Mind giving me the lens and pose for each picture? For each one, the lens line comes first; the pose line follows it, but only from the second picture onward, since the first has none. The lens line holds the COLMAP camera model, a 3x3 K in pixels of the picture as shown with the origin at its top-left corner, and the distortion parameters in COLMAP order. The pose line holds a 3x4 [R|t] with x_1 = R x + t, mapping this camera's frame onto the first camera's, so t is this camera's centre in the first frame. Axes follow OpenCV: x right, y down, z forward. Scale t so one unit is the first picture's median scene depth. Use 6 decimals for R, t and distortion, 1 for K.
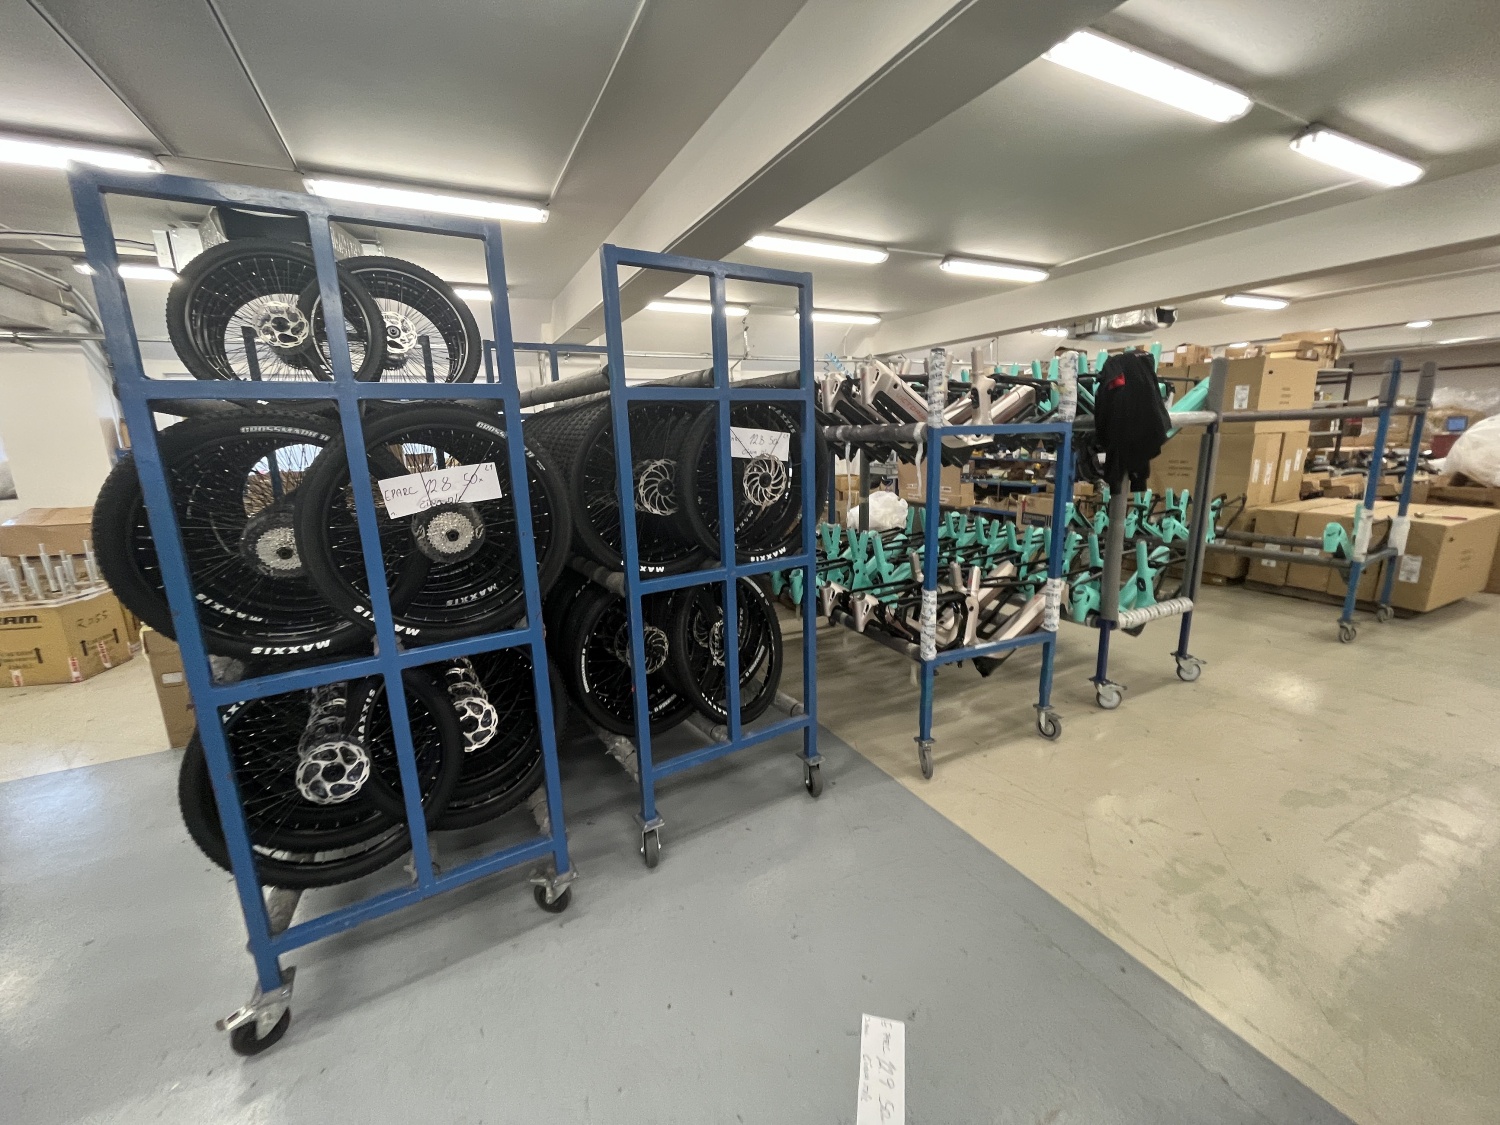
lens RADIAL K [[599.7, 0, 750.0], [0, 599.7, 562.5], [0, 0, 1]] dist [-0.000054, -0.000518]
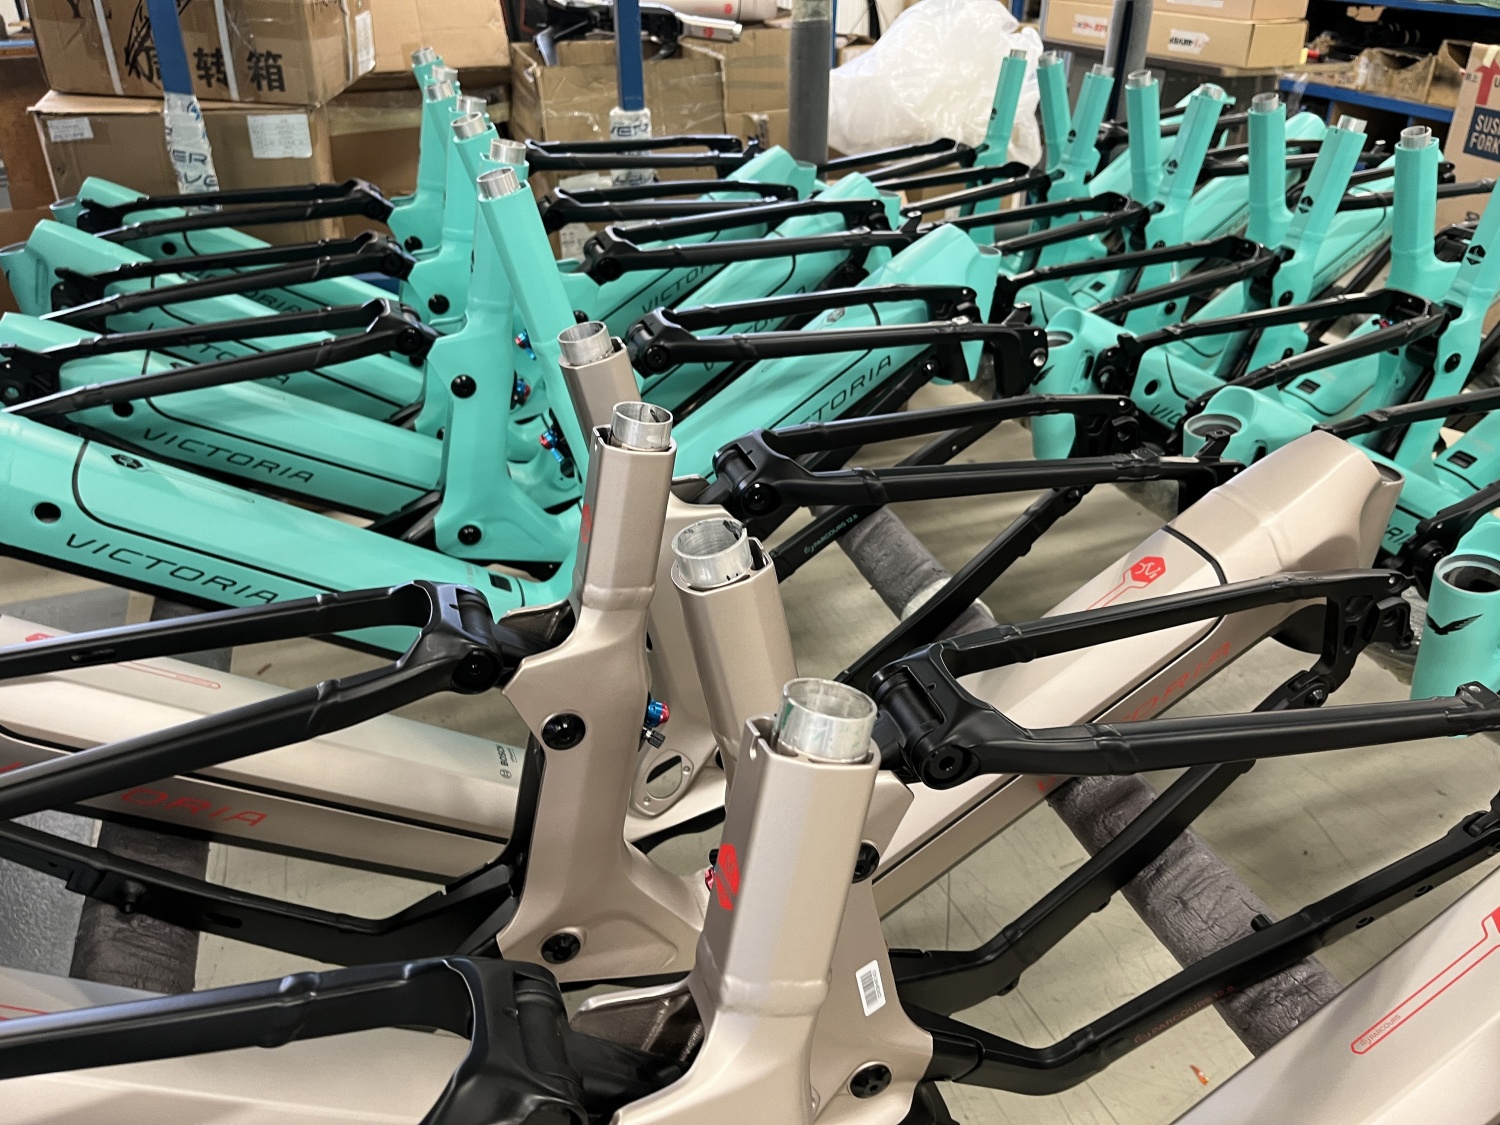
lens RADIAL K [[1130.9, 0, 750.8], [0, 1130.9, 571.3], [0, 0, 1]] dist [0.063921, -0.096154]
pose [[0.994099, 0.078810, -0.074533, 0.190292], [-0.052143, 0.949713, 0.308750, -0.027038], [0.095118, -0.303042, 0.948219, 0.437173]]
